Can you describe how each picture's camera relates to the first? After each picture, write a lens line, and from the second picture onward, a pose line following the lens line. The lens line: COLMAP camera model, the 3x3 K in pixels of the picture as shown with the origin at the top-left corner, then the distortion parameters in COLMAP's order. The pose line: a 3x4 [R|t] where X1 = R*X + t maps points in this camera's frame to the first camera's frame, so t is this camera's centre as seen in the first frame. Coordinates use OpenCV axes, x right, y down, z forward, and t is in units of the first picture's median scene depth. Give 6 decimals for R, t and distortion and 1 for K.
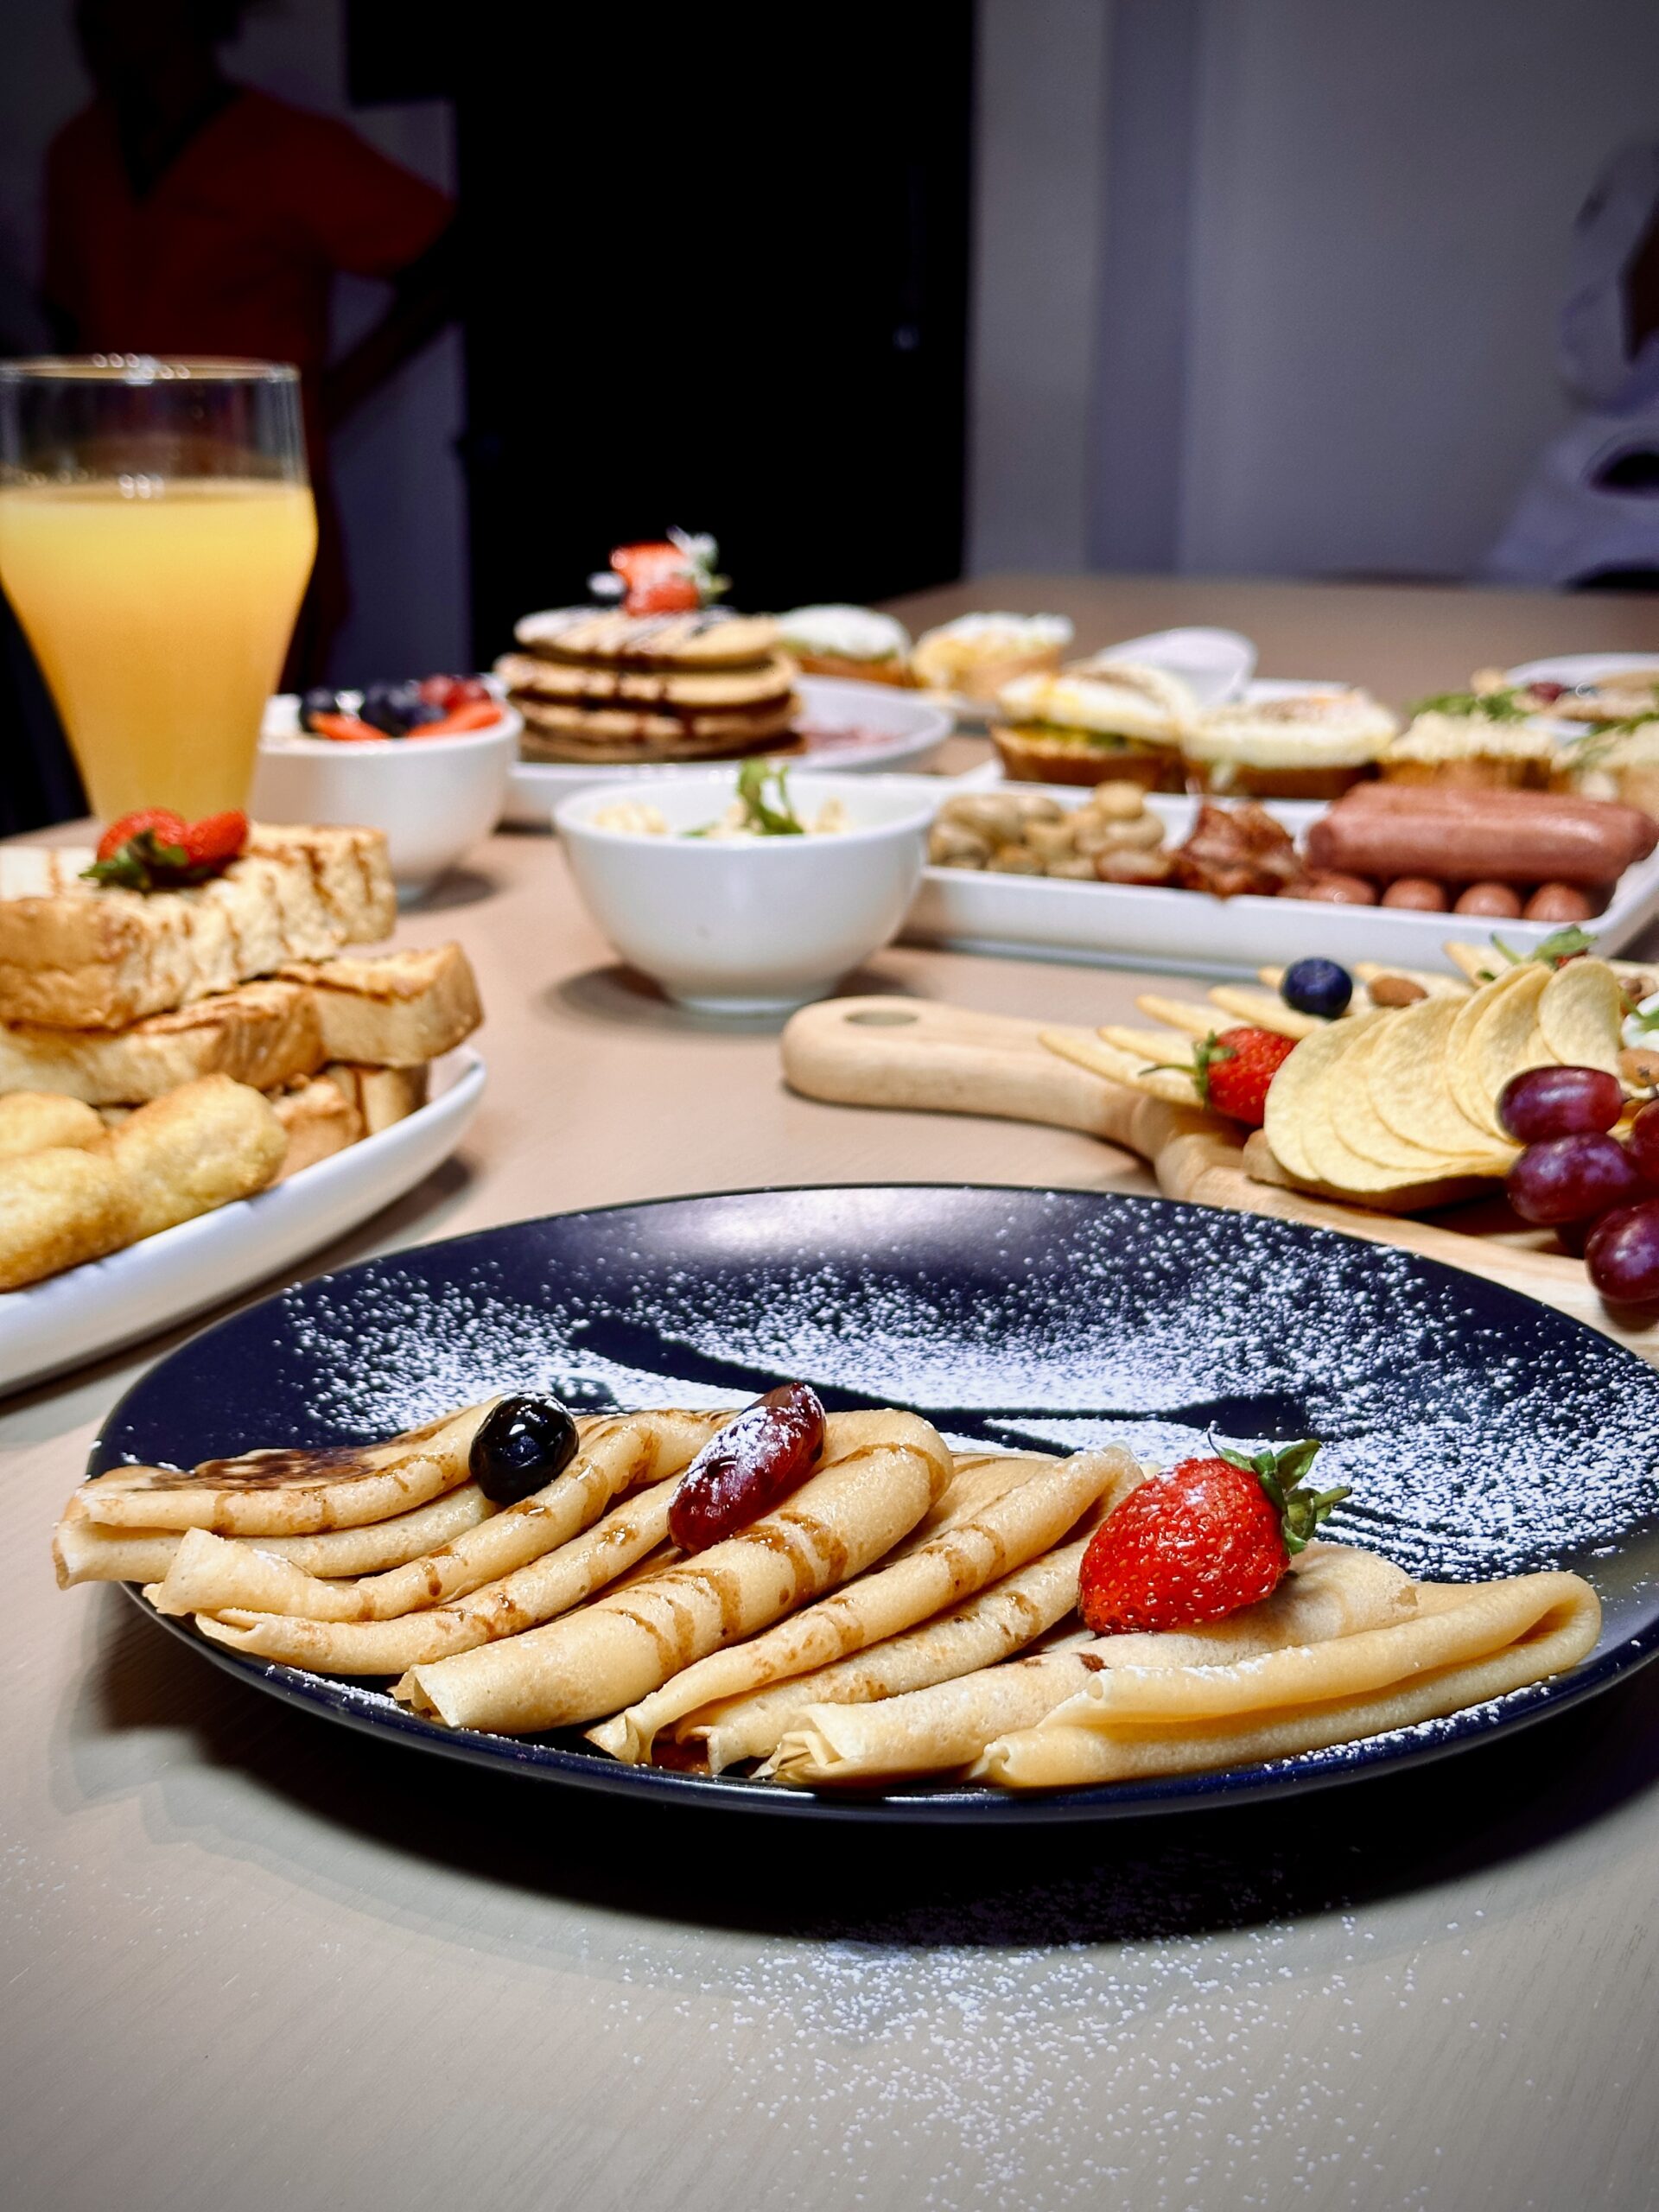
lens RADIAL K [[3192.3, 0, 829.5], [0, 3192.3, 1106.0], [0, 0, 1]] dist [0.136608, -0.012273]
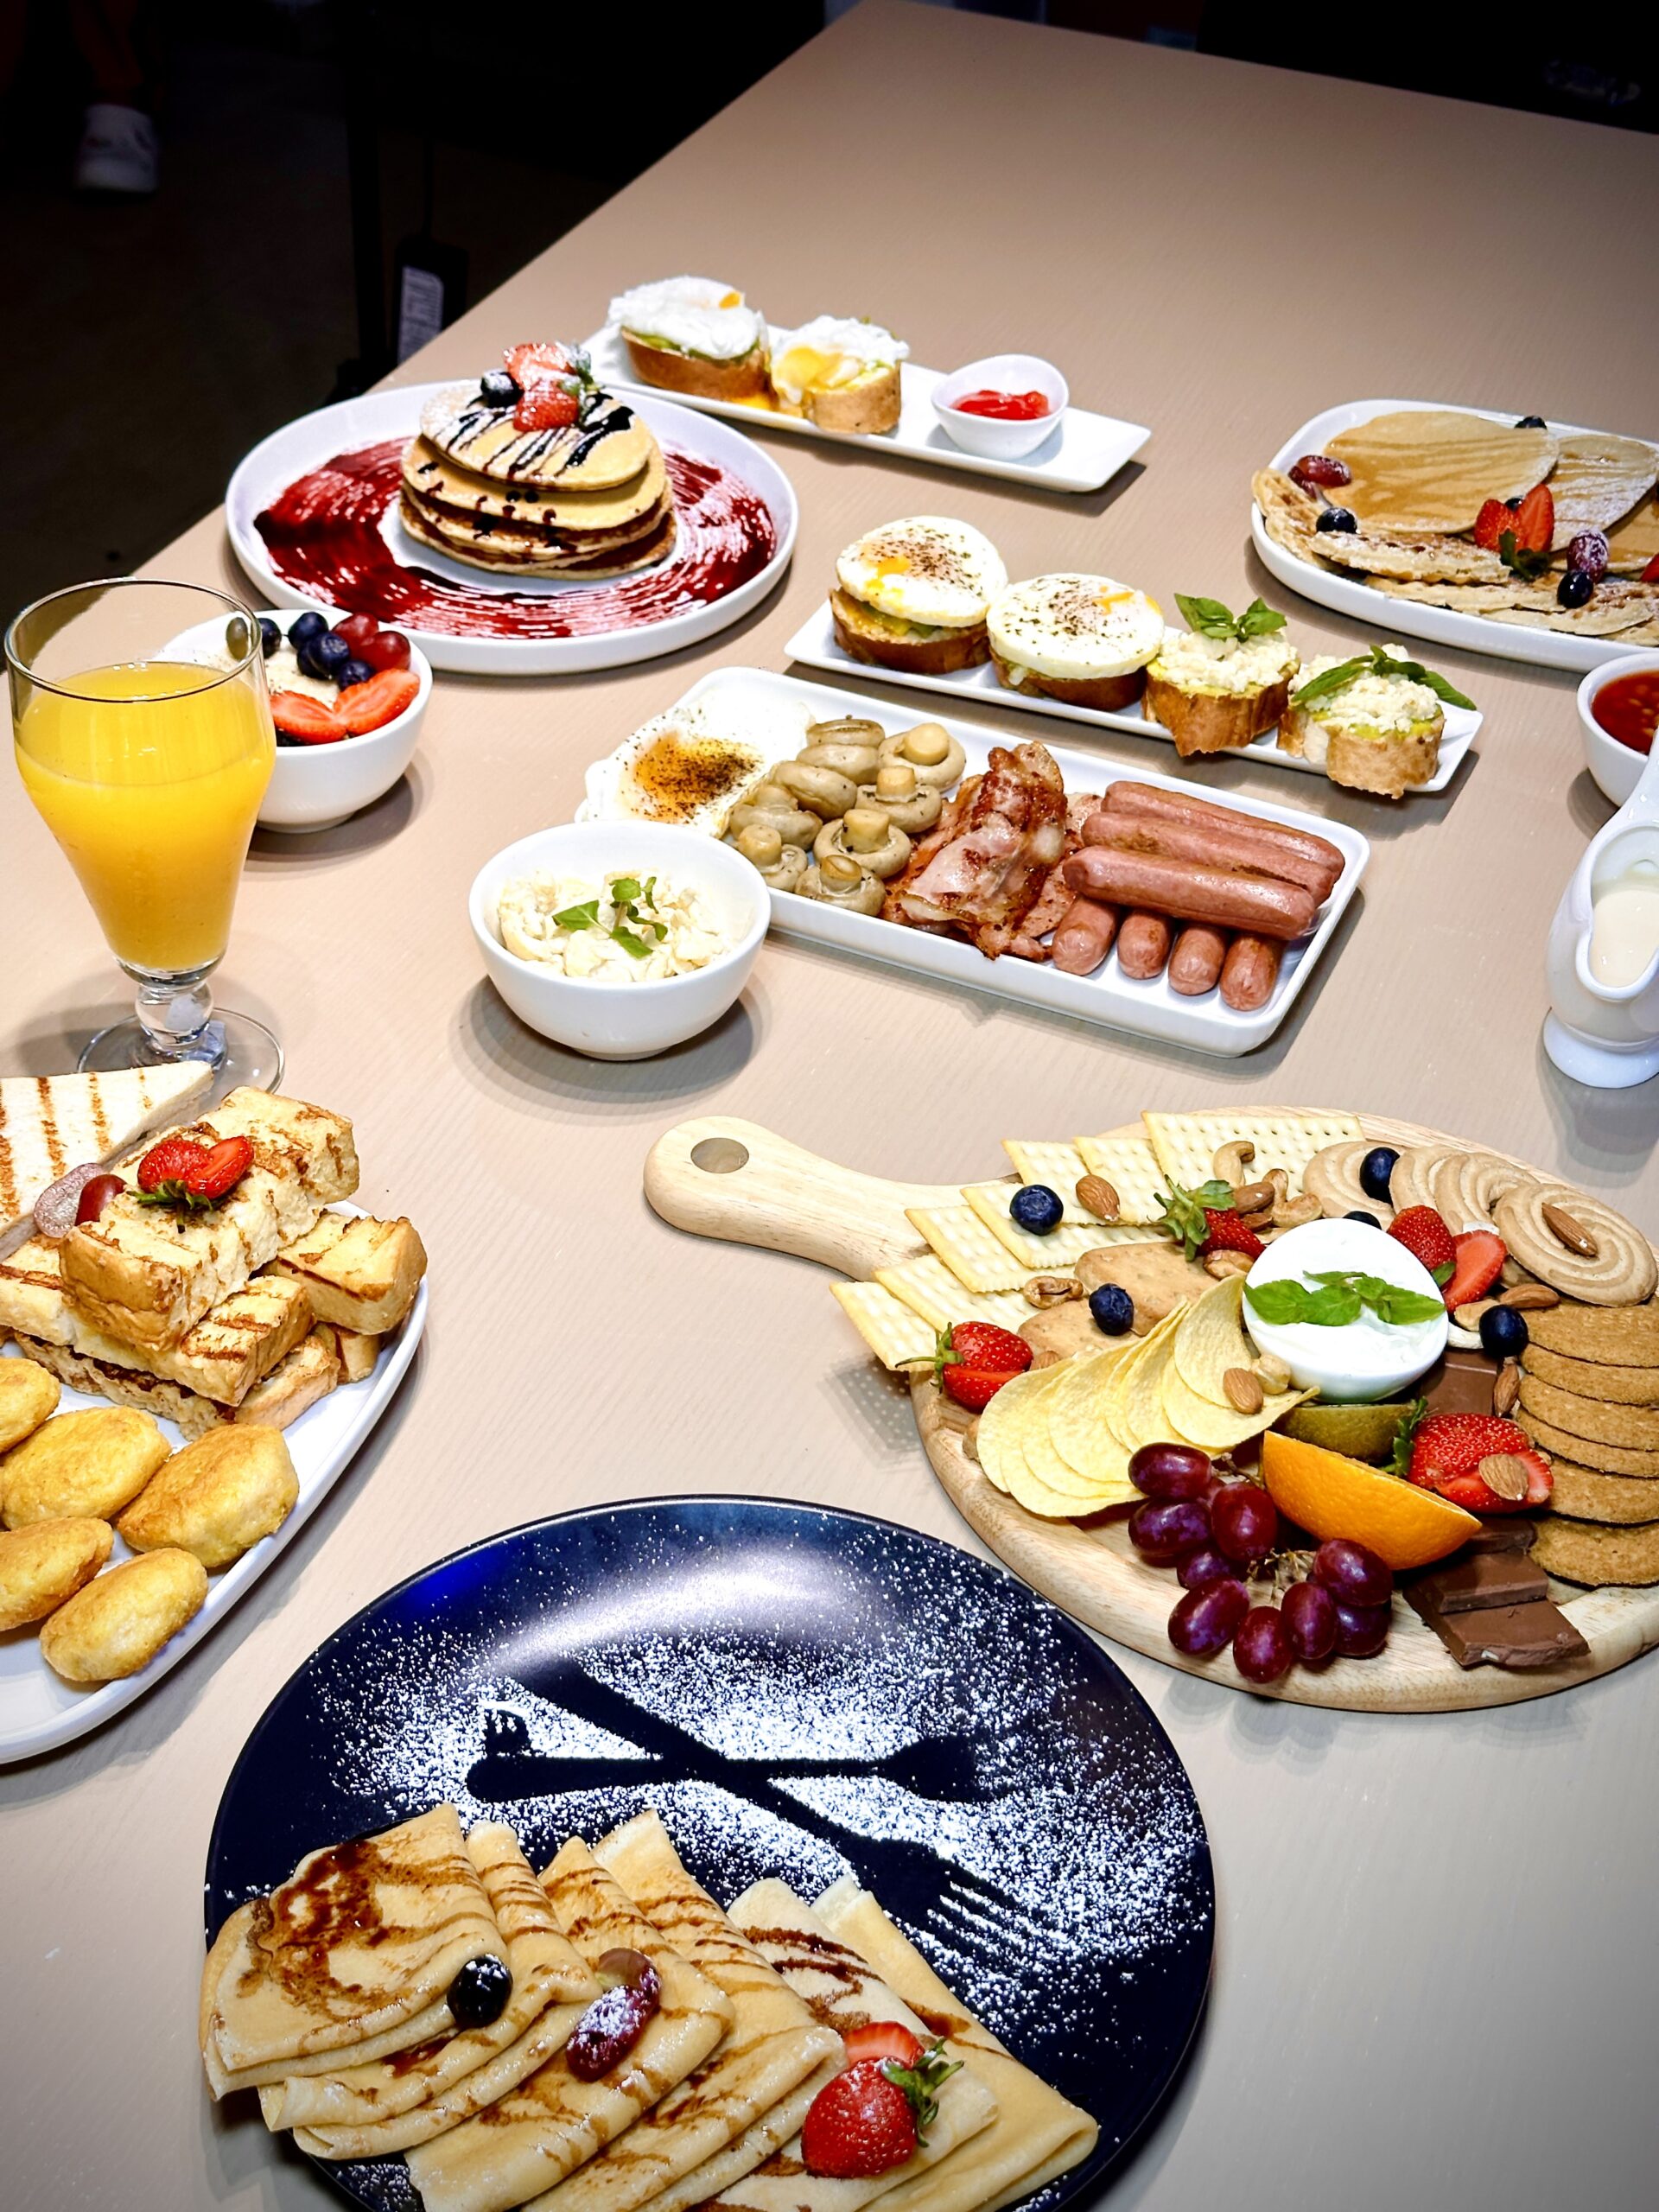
lens RADIAL K [[3182.6, 0, 844.0], [0, 3182.6, 1104.8], [0, 0, 1]] dist [0.138187, 0.054845]
pose [[0.998456, 0.020462, 0.051652, -0.001518], [-0.038305, 0.926936, 0.373259, -0.747728], [-0.040240, -0.374661, 0.926288, -0.308143]]
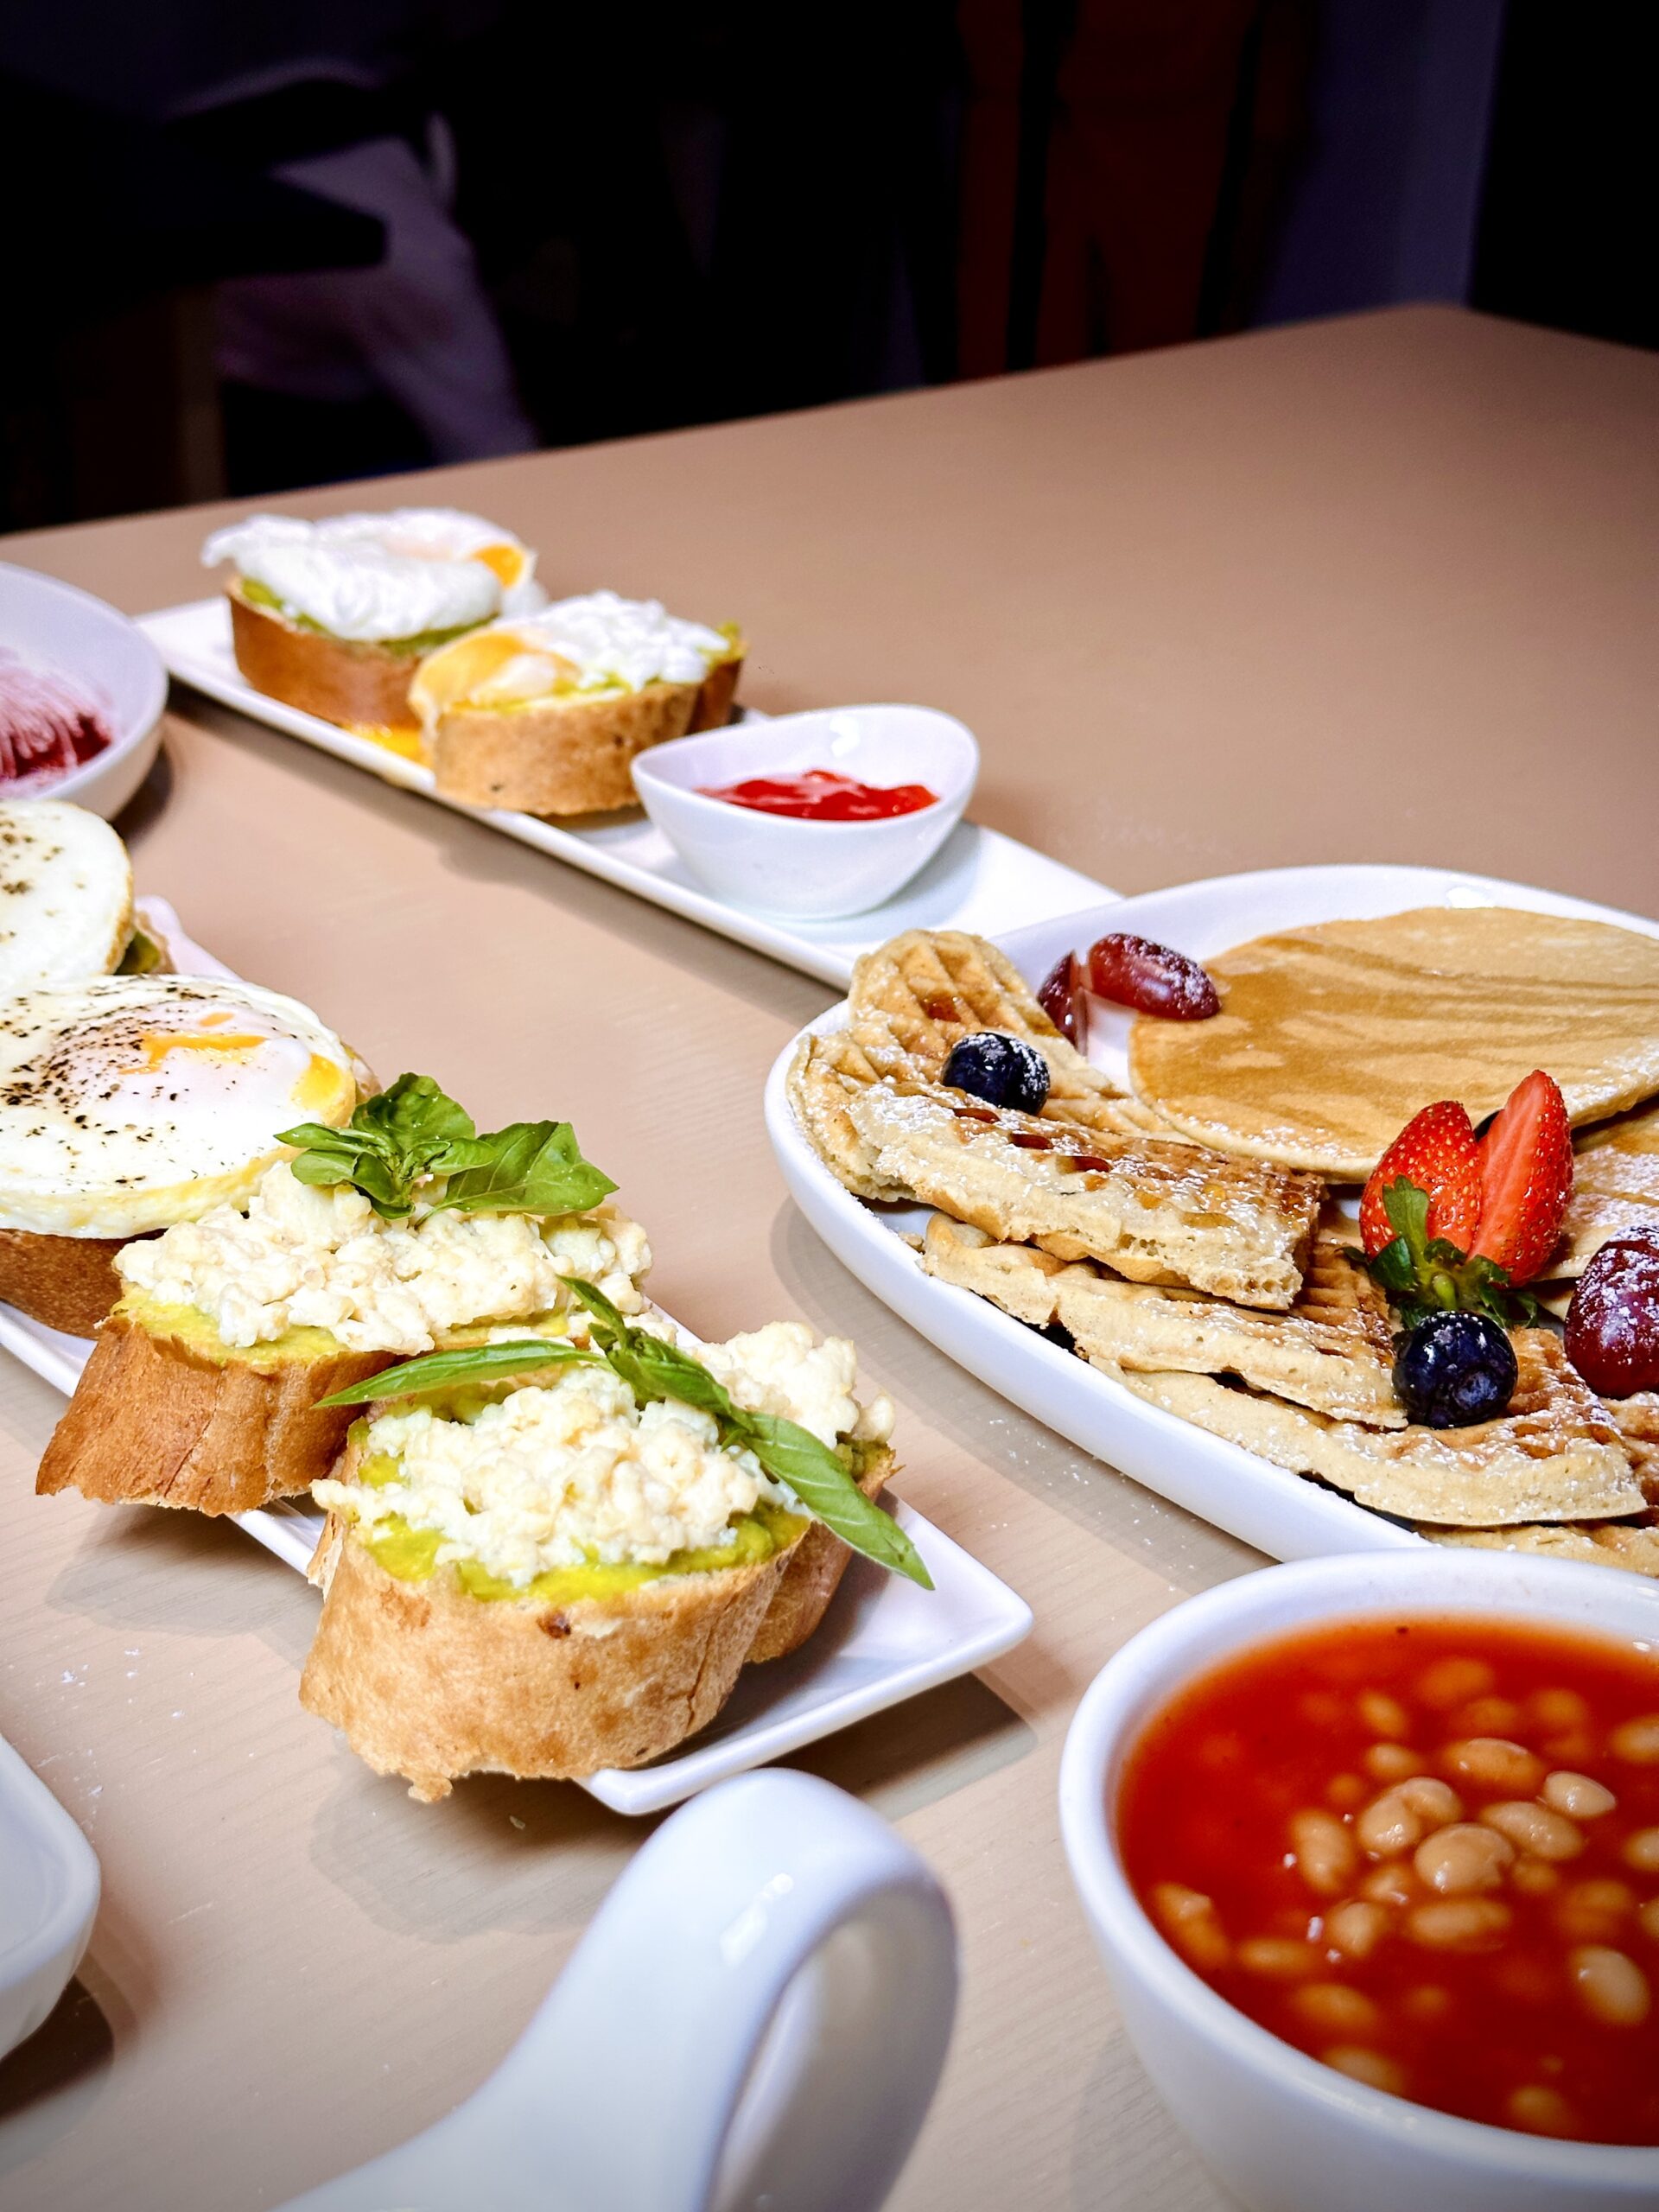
lens RADIAL K [[3205.6, 0, 829.5], [0, 3205.6, 1106.0], [0, 0, 1]] dist [0.109976, 0.002095]
pose [[0.895378, 0.219527, -0.387435, 0.761944], [-0.151130, 0.968207, 0.199335, -0.414171], [0.418877, -0.119927, 0.900089, 1.242024]]
